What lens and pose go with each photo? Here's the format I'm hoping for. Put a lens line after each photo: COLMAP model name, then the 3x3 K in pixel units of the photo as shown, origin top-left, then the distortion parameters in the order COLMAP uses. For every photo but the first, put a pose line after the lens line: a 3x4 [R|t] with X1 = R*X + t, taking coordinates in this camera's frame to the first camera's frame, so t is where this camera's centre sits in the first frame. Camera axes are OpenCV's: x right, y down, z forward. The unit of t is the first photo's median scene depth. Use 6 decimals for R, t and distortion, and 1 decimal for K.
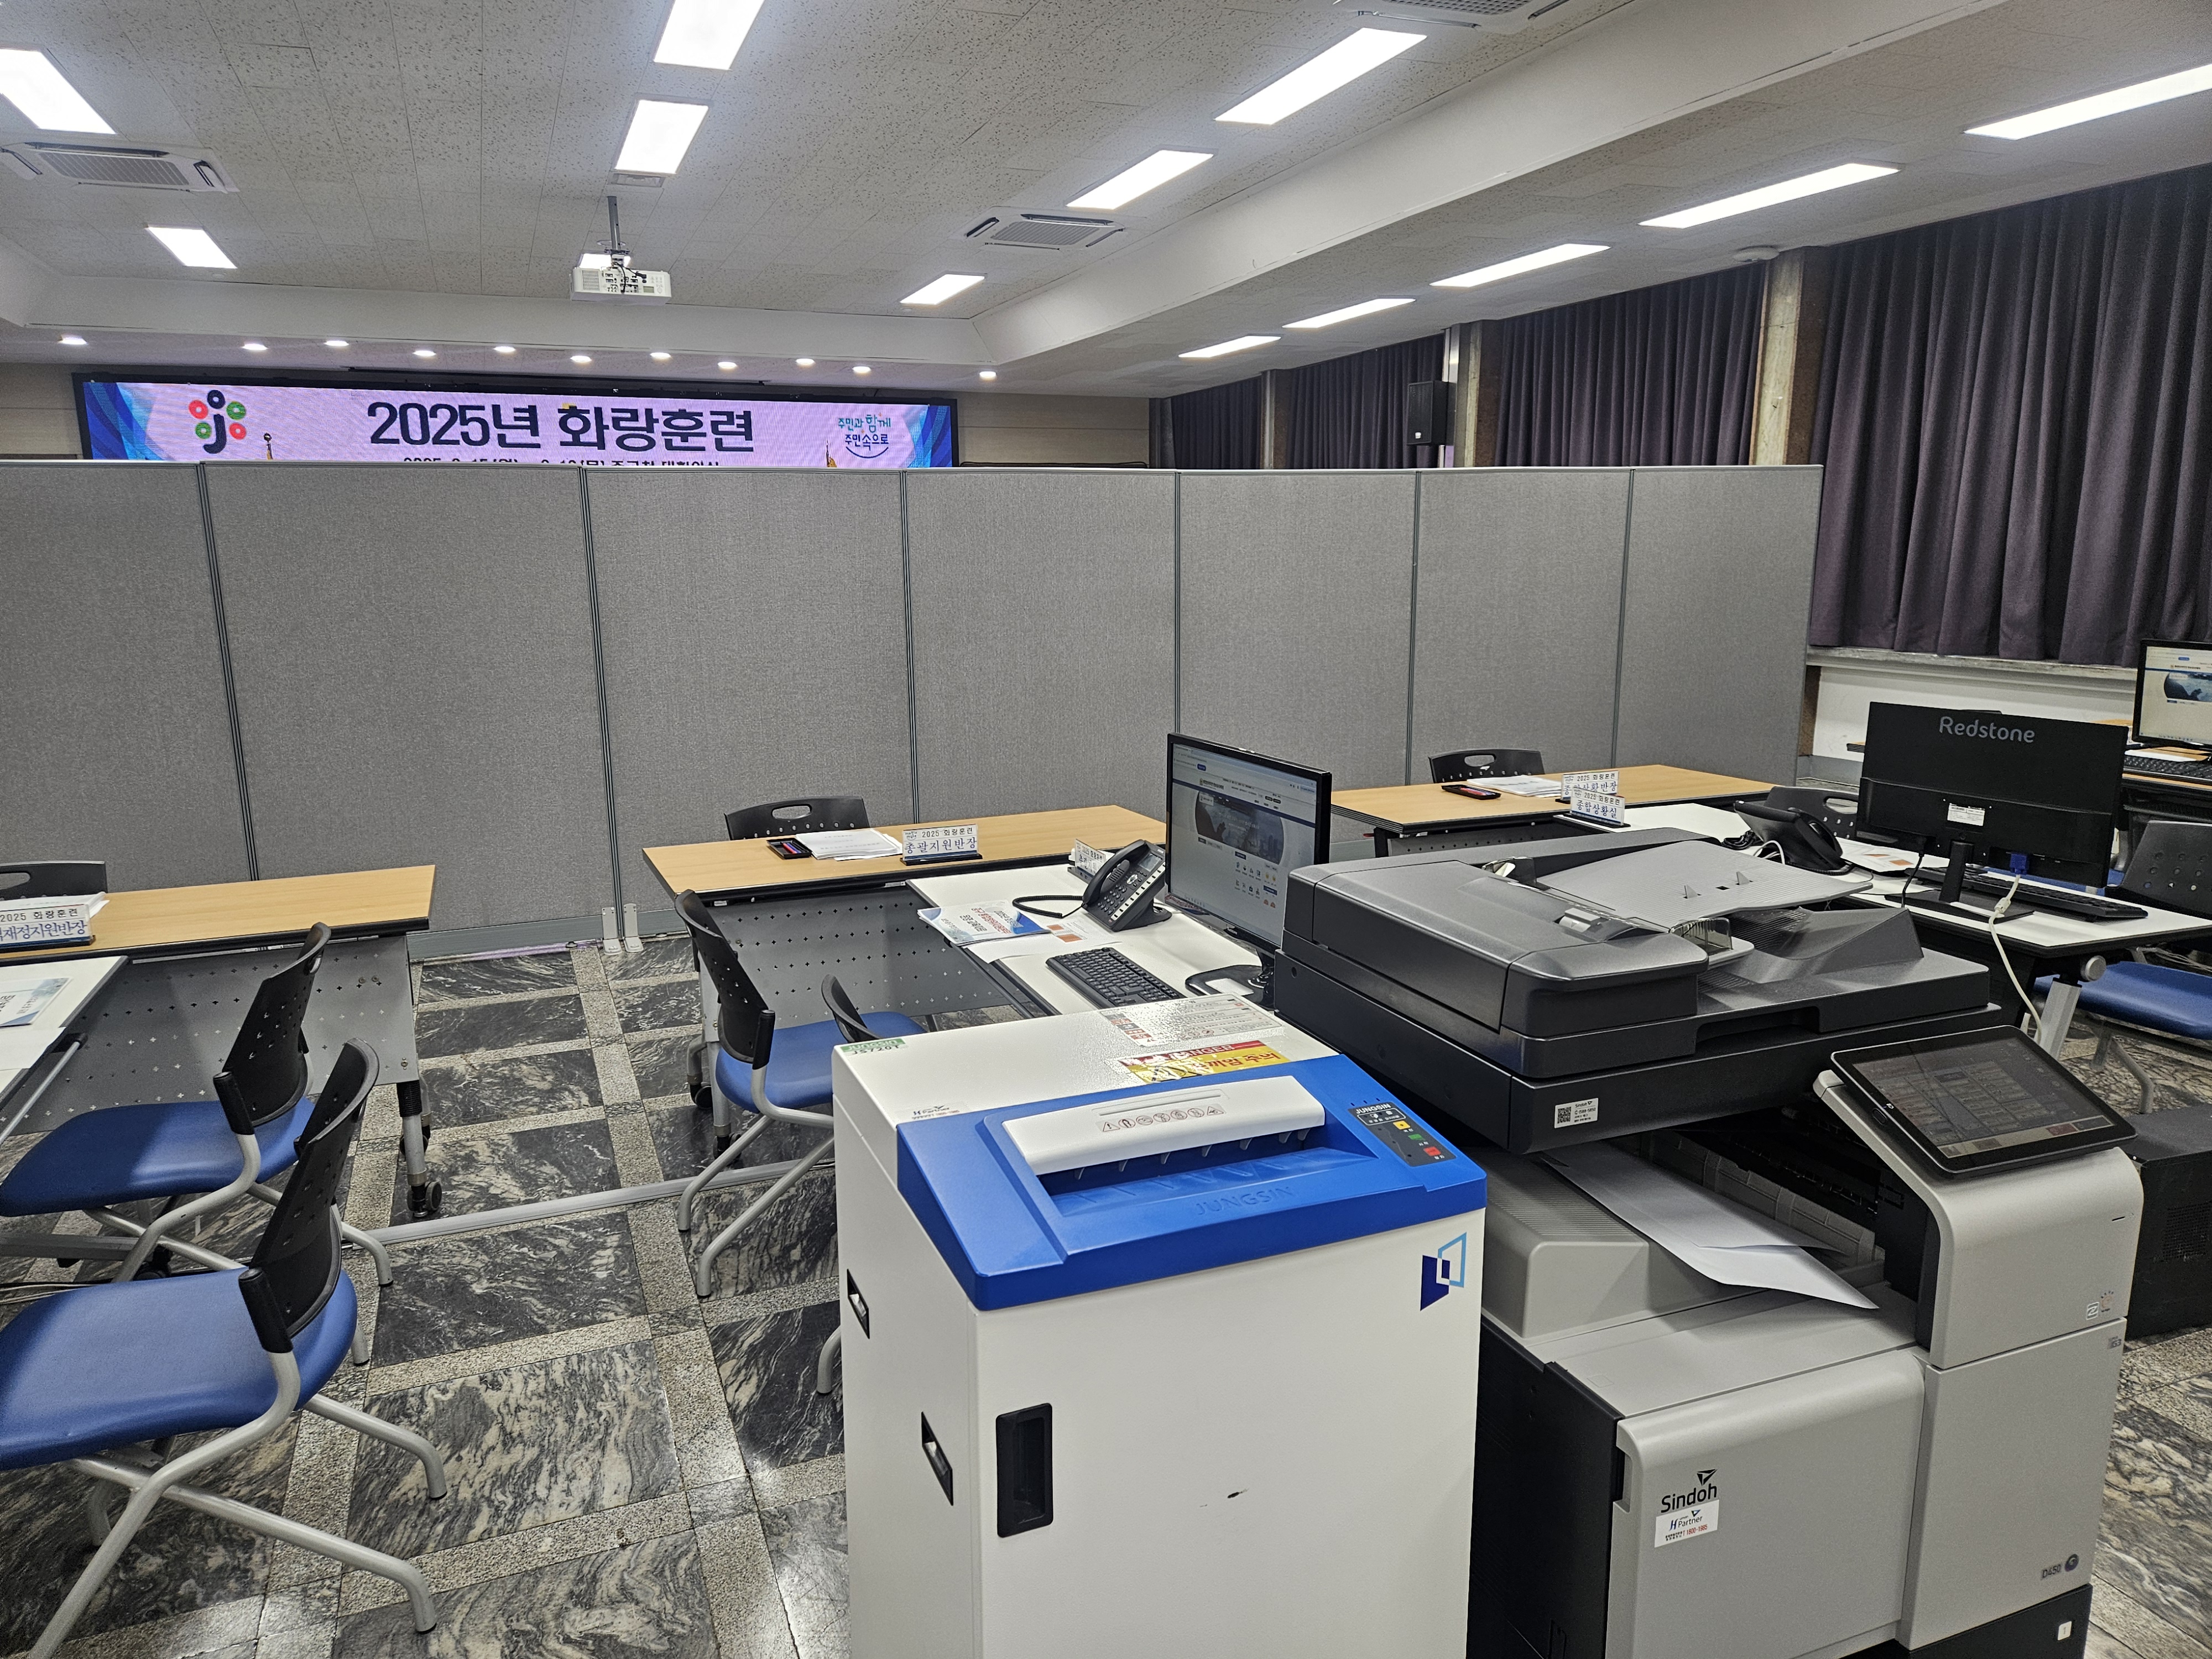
lens RADIAL K [[1488.3, 0, 1079.5], [0, 1488.3, 800.3], [0, 0, 1]] dist [0.093907, -0.097484]
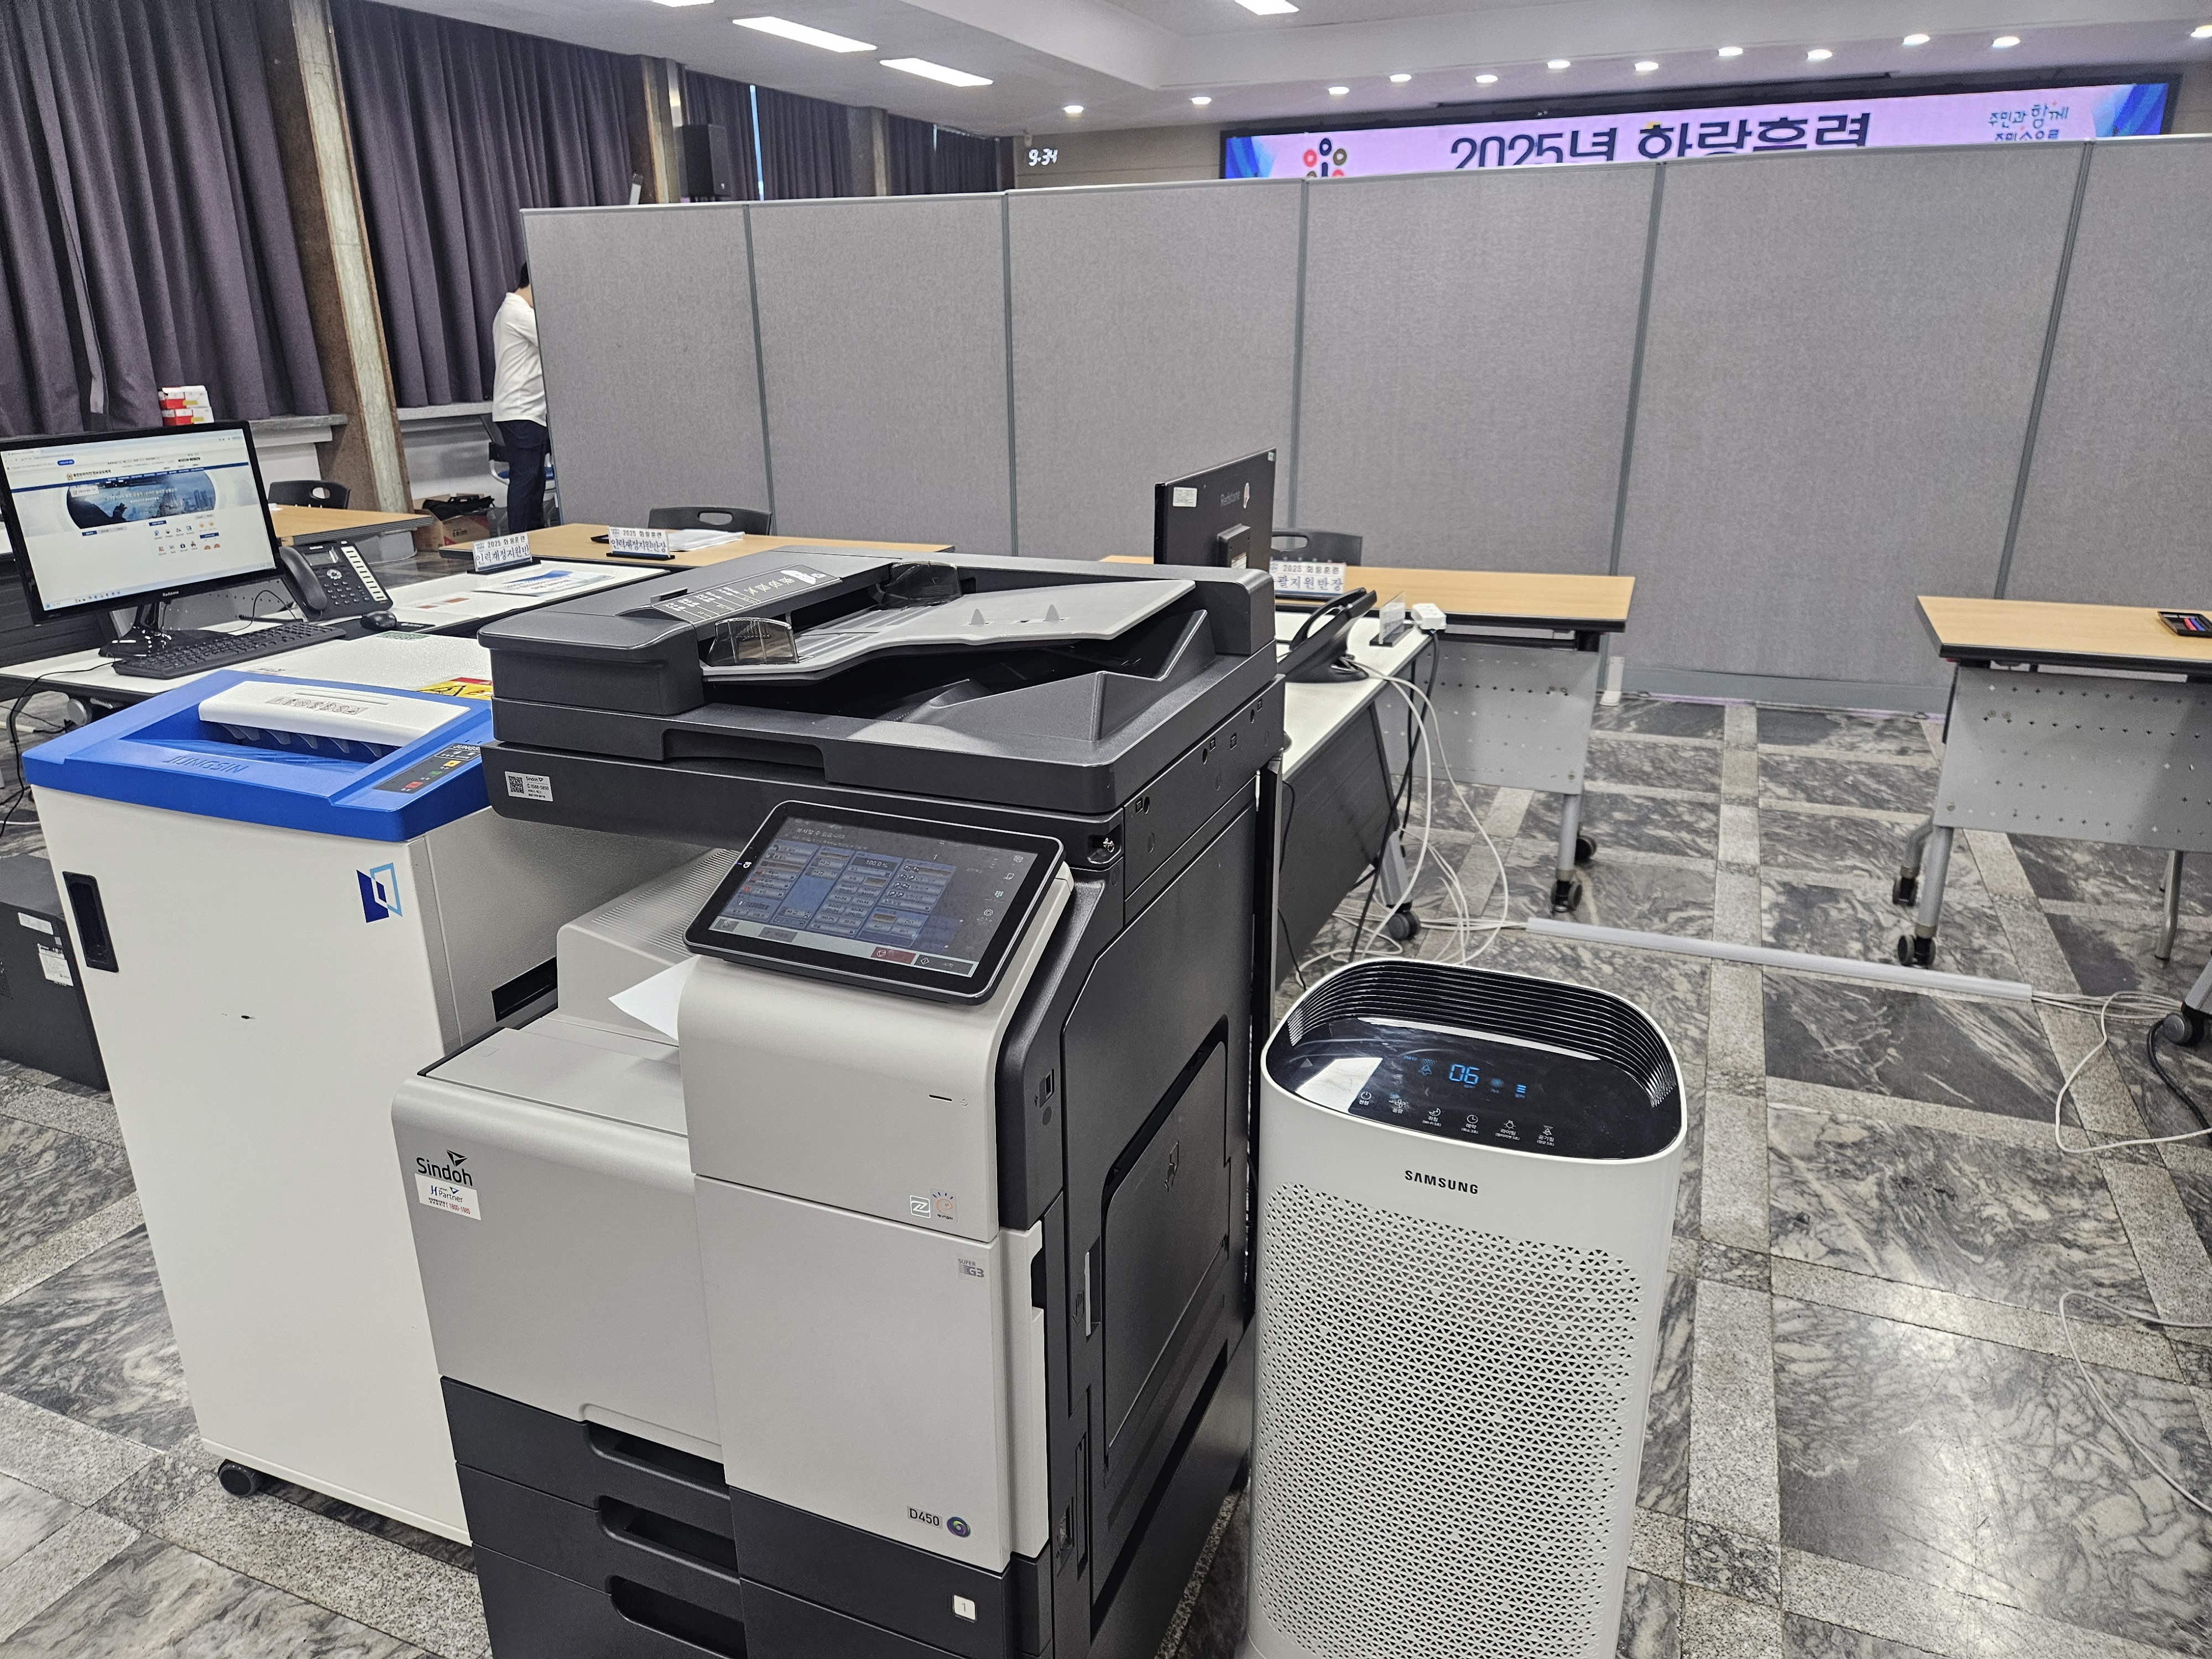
lens RADIAL K [[1504.4, 0, 1069.4], [0, 1504.4, 836.2], [0, 0, 1]] dist [0.061988, -0.056724]
pose [[0.712249, 0.234415, -0.661628, 0.154687], [-0.118908, 0.969259, 0.215404, -0.000520], [0.691782, -0.074748, 0.718227, 0.072068]]
